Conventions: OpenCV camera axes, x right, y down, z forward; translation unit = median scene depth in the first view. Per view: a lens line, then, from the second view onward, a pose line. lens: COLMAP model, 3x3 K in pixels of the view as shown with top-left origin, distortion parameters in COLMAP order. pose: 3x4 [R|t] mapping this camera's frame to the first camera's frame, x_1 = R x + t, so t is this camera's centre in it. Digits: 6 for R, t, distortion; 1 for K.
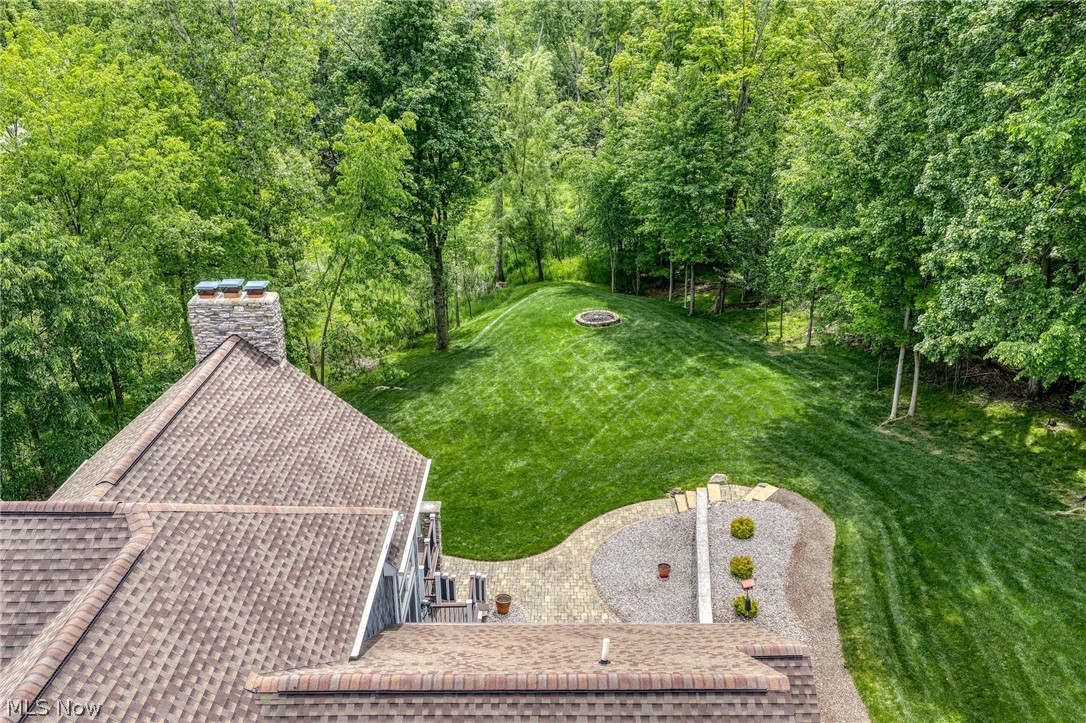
lens RADIAL K [[897.9, 0, 538.6], [0, 897.9, 363.0], [0, 0, 1]] dist [0.015062, -0.007343]
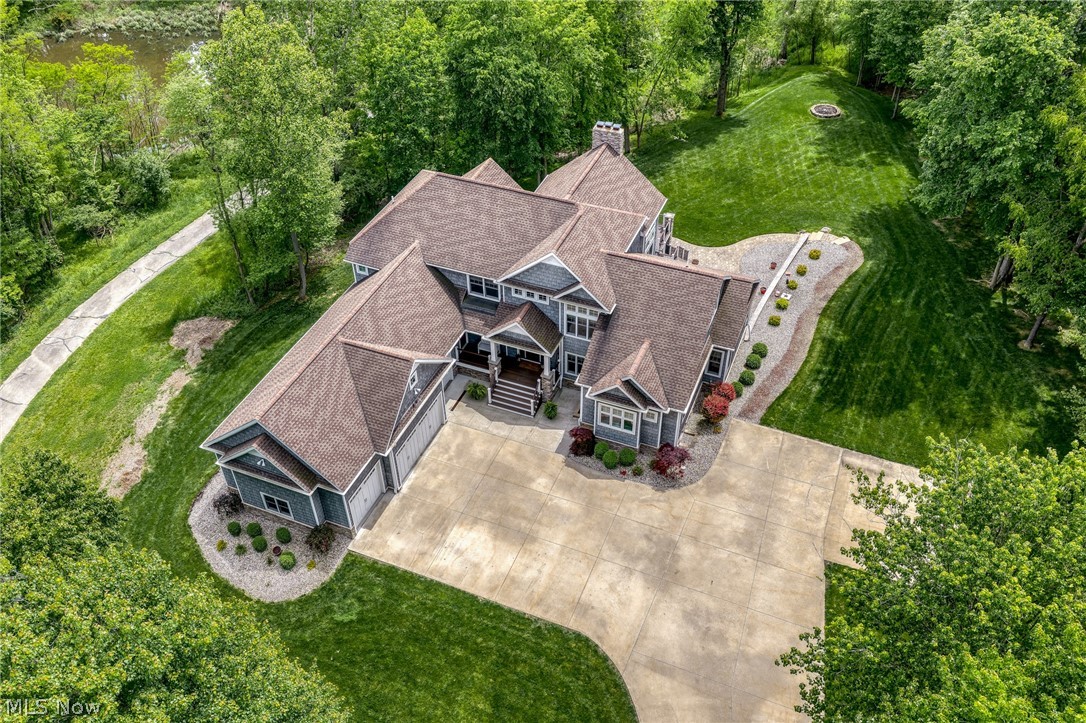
lens RADIAL K [[897.9, 0, 538.6], [0, 897.9, 363.0], [0, 0, 1]] dist [0.015062, -0.007343]
pose [[0.925620, 0.247962, -0.285905, 0.232677], [-0.137517, 0.924188, 0.356323, -0.193466], [0.352584, -0.290503, 0.889546, -0.938079]]
